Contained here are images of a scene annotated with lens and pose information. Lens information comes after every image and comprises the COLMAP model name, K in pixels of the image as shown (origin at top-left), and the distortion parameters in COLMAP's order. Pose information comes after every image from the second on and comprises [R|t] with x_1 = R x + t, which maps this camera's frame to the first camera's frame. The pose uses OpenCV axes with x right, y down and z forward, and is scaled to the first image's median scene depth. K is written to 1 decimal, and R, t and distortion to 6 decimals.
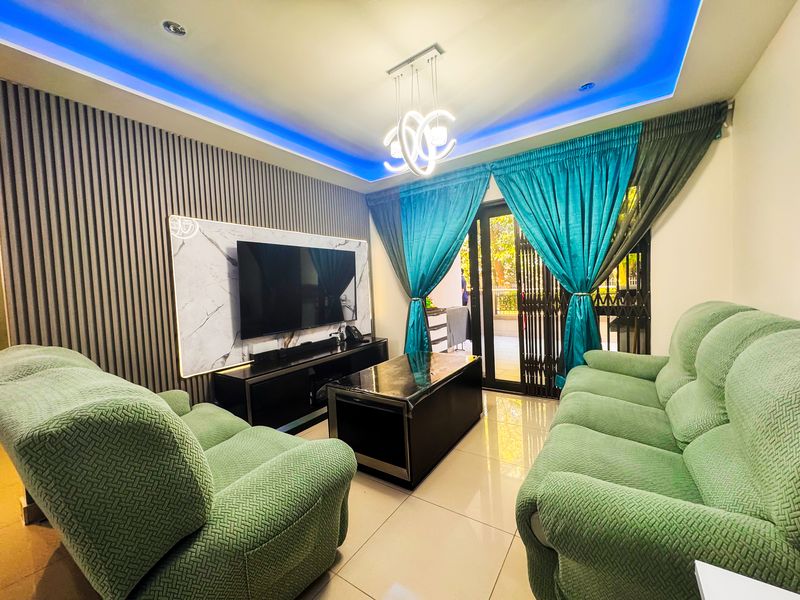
lens RADIAL K [[316.6, 0, 401.1], [0, 316.6, 298.1], [0, 0, 1]] dist [0.000728, -0.000008]
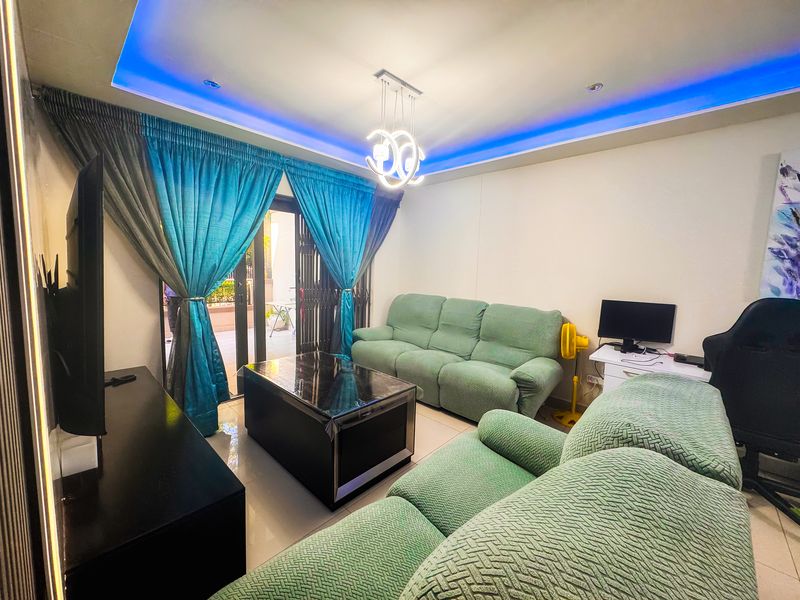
lens RADIAL K [[316.6, 0, 400.9], [0, 316.6, 299.6], [0, 0, 1]] dist [0.000728, -0.000008]
pose [[0.156964, -0.043614, 0.986641, -0.736228], [0.014900, 0.999015, 0.041790, -0.021029], [-0.987492, 0.008142, 0.157459, 0.555335]]
